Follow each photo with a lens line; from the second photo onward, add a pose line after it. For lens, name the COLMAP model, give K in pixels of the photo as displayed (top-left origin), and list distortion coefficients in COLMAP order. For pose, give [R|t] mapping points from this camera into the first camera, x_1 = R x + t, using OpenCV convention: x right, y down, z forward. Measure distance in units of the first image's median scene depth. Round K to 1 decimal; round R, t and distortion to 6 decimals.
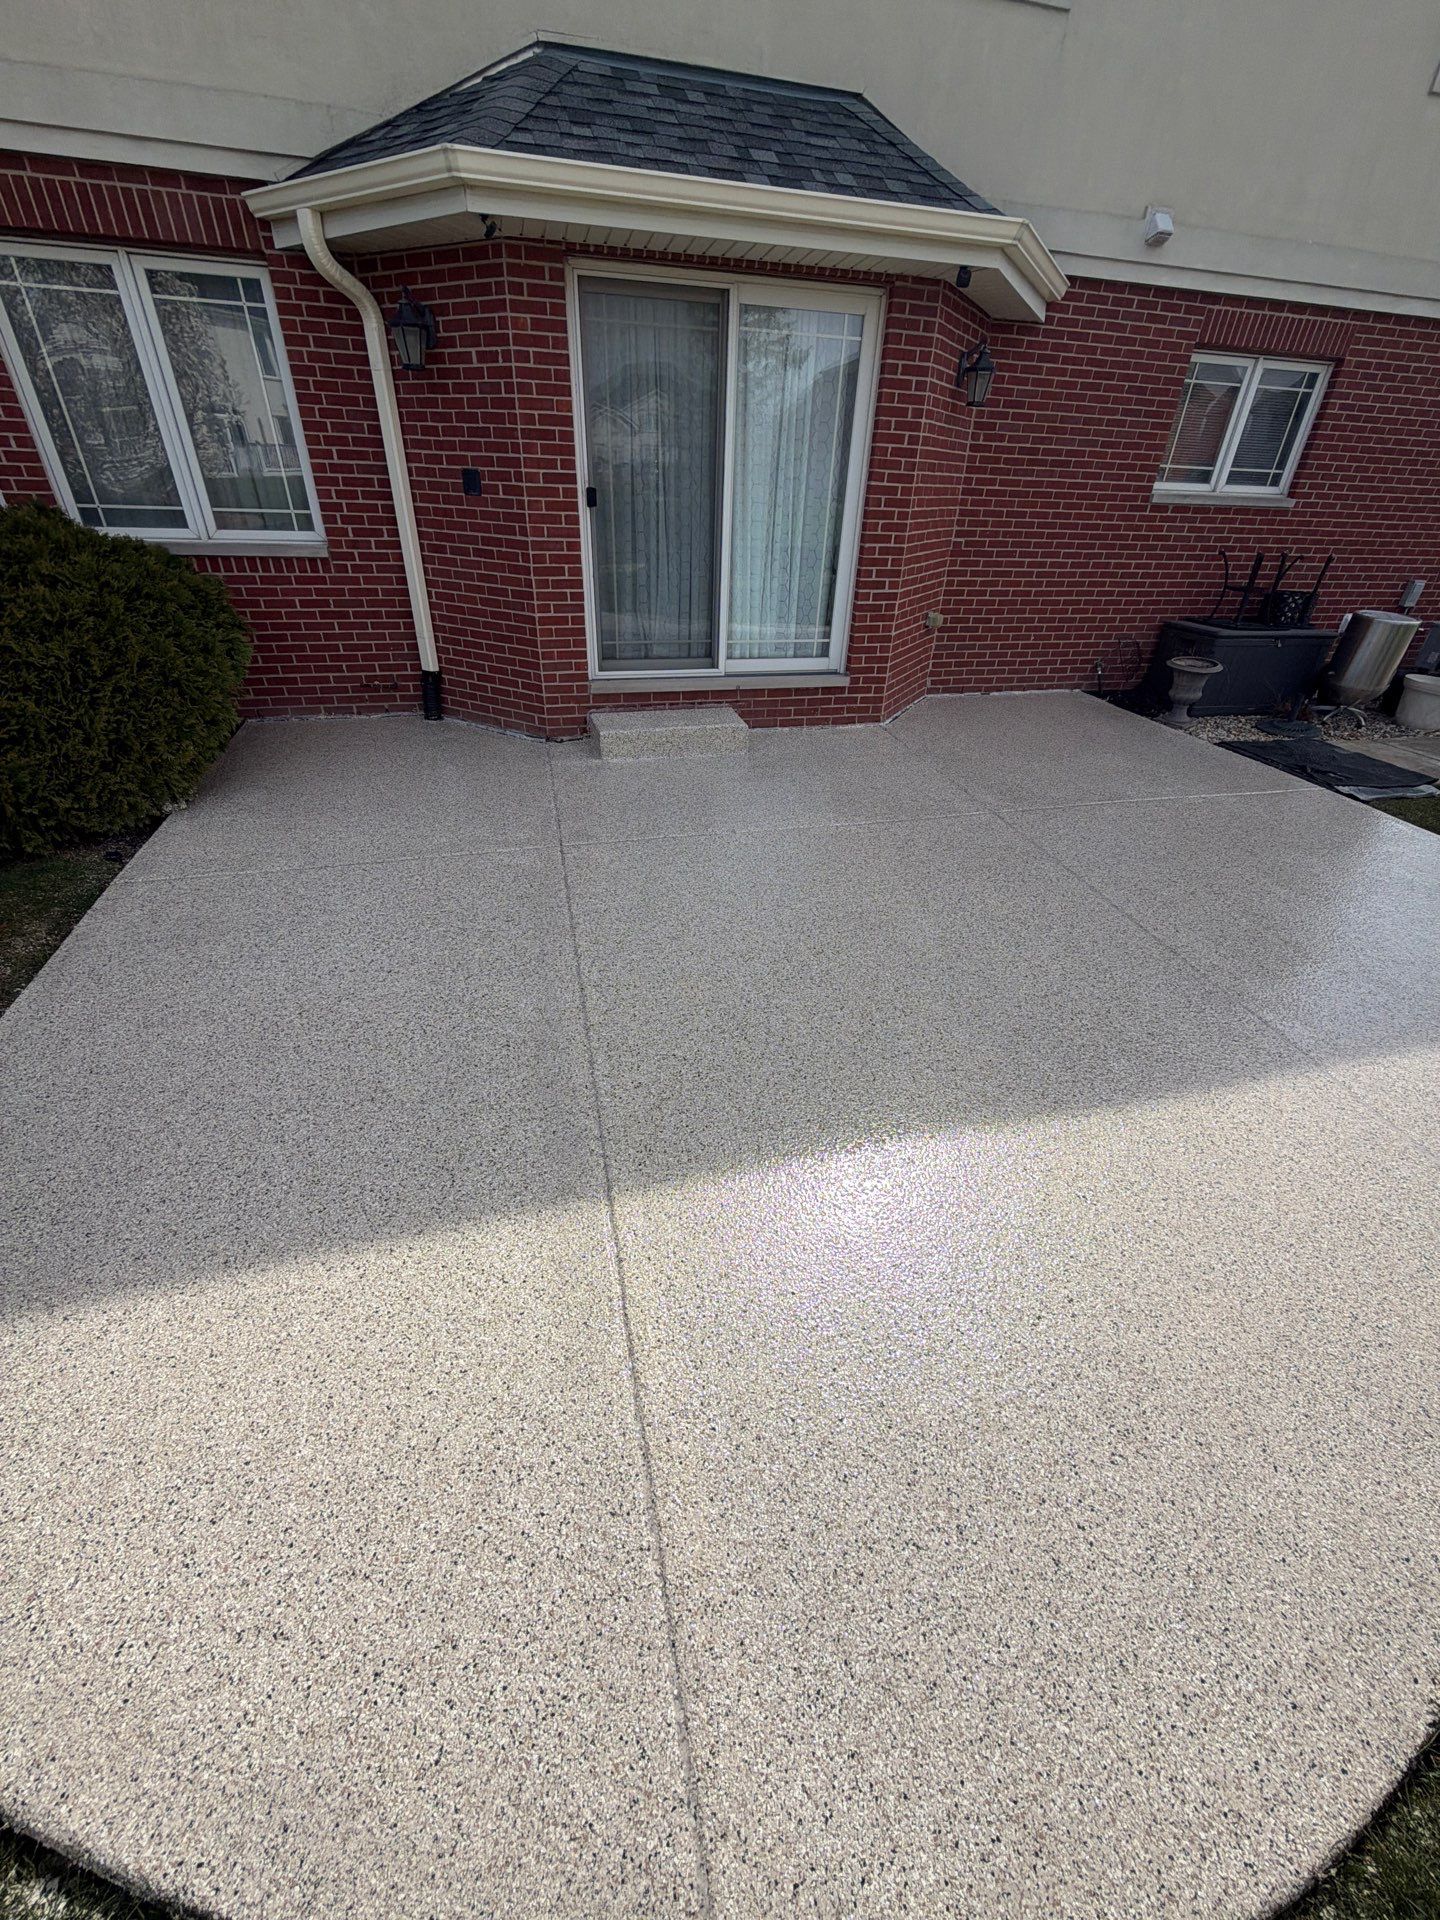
lens RADIAL K [[769.6, 0, 717.0], [0, 769.6, 959.5], [0, 0, 1]] dist [-0.001190, 0.000880]
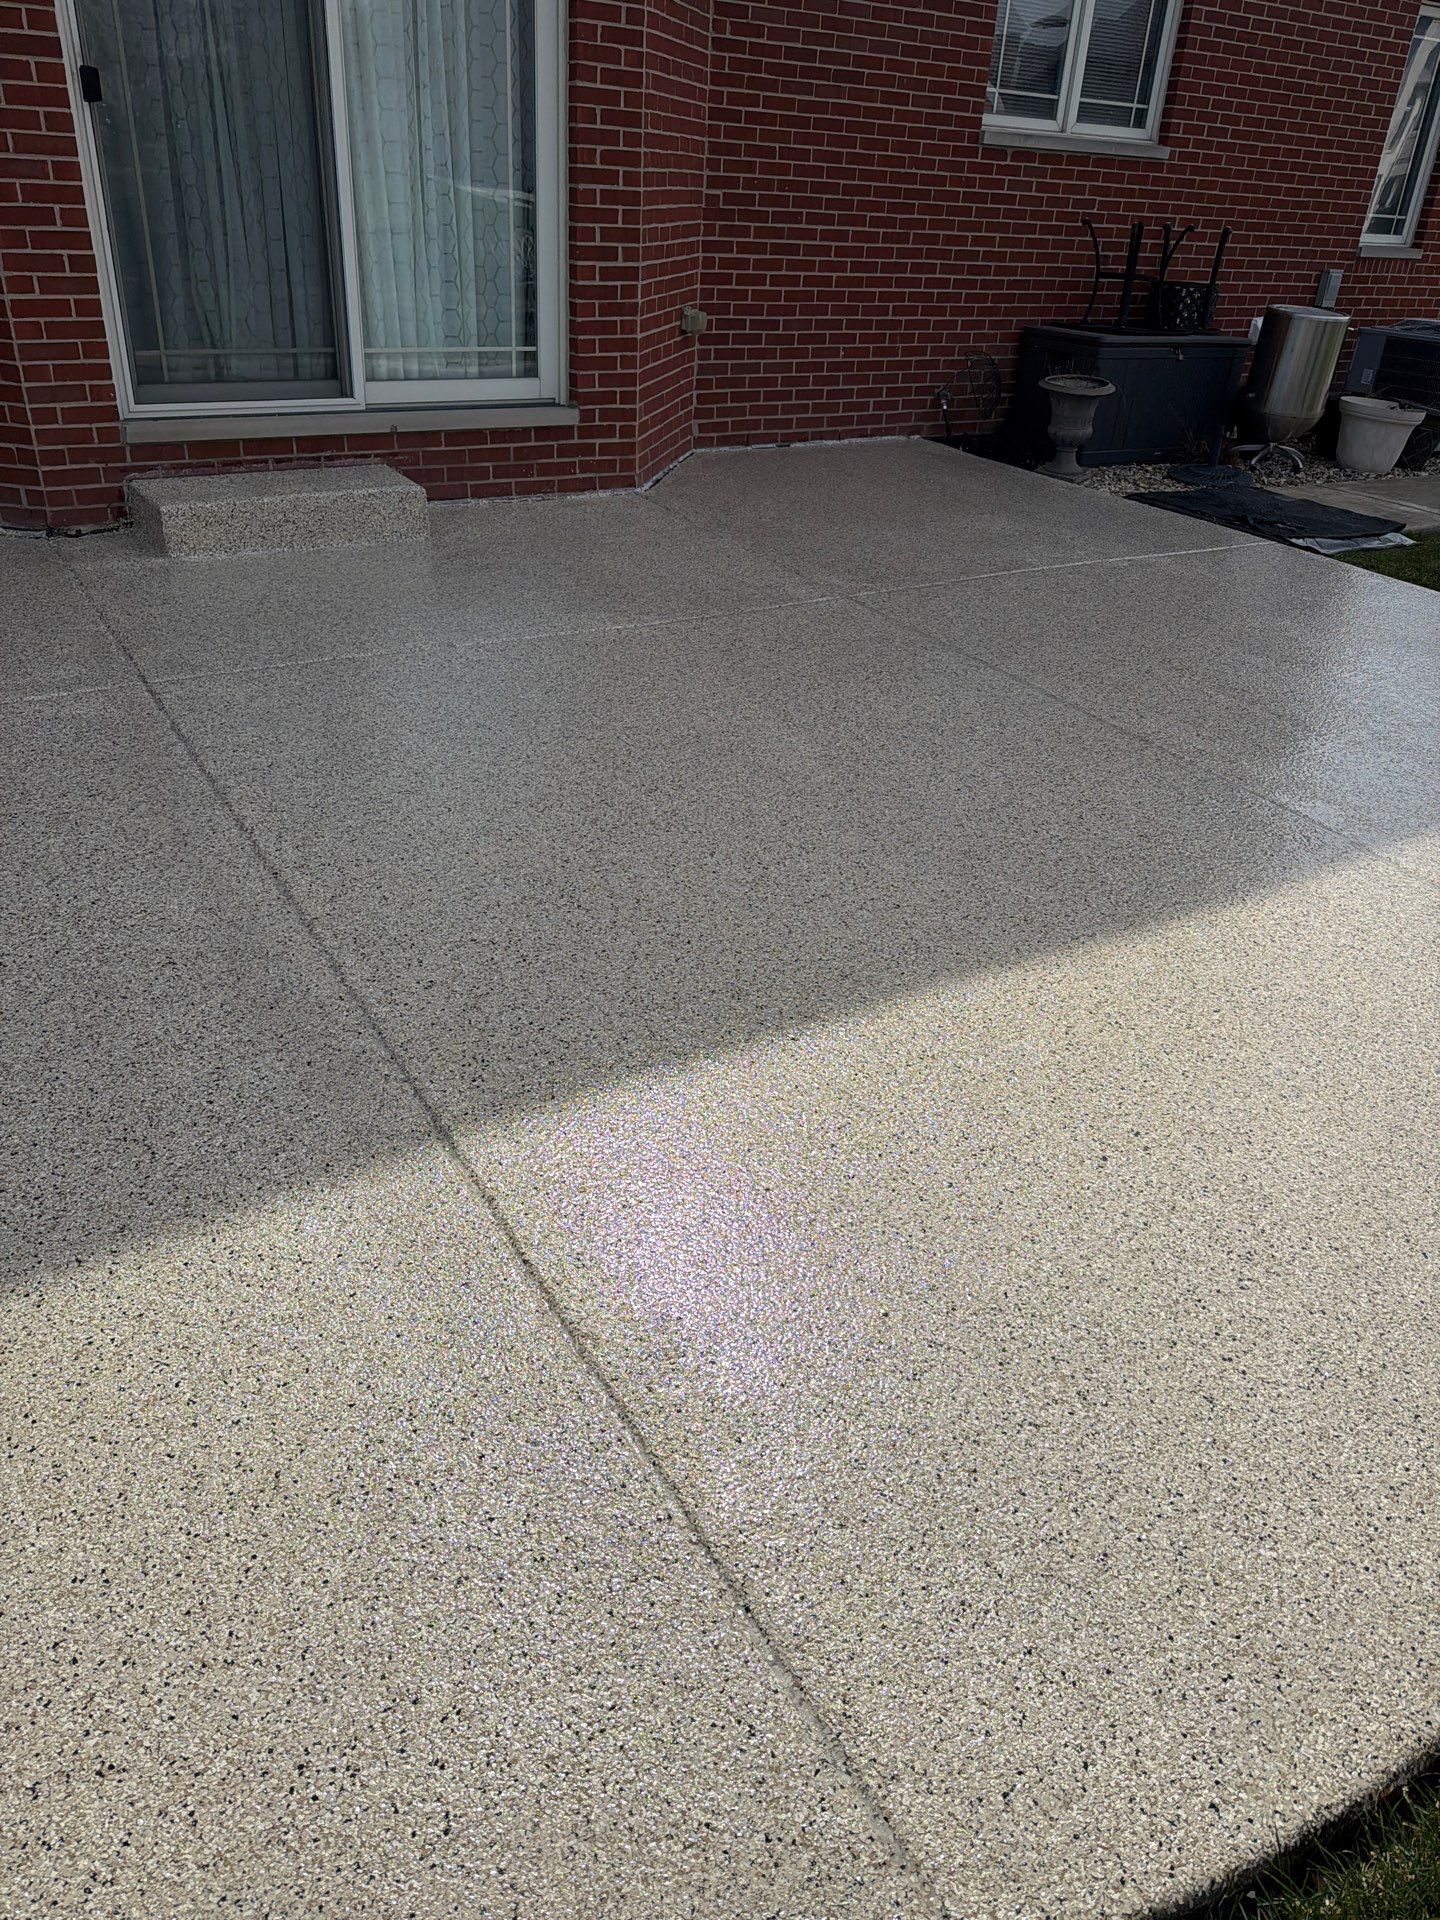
lens RADIAL K [[1366.2, 0, 717.5], [0, 1366.2, 958.1], [0, 0, 1]] dist [0.034103, -0.042164]
pose [[0.951510, -0.135432, 0.276200, -0.128290], [0.143309, 0.989642, -0.008438, 0.132516], [-0.272197, 0.047611, 0.961063, -0.060312]]
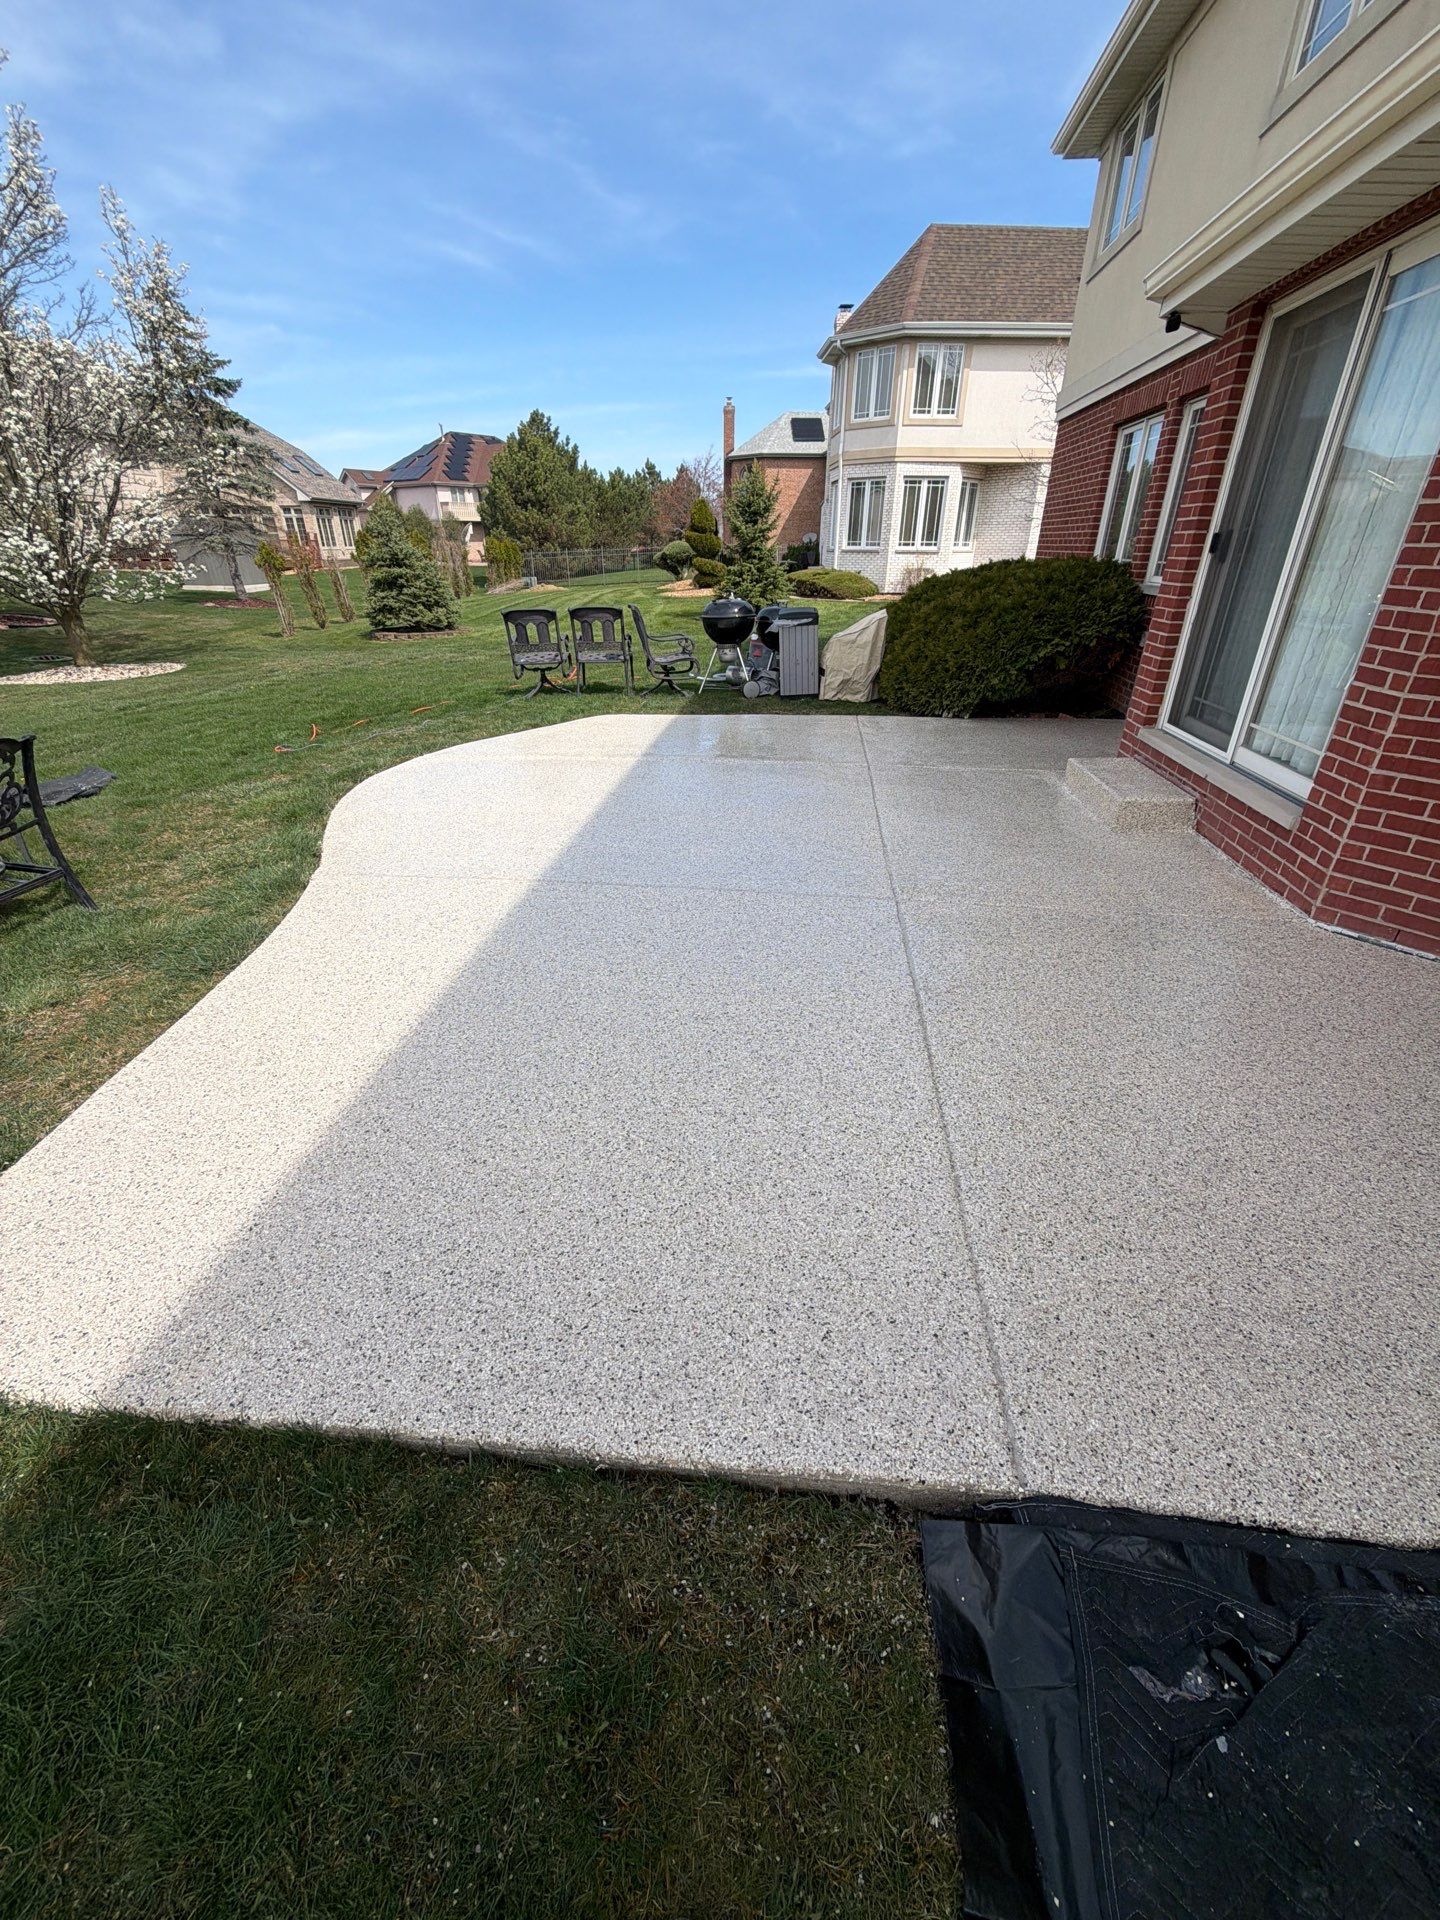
lens RADIAL K [[769.6, 0, 726.2], [0, 769.6, 955.2], [0, 0, 1]] dist [-0.001190, 0.000880]
pose [[-0.363446, 0.406214, -0.838390, 1.466916], [-0.514019, 0.663113, 0.544119, -0.649723], [0.776976, 0.628706, -0.032205, 1.218313]]
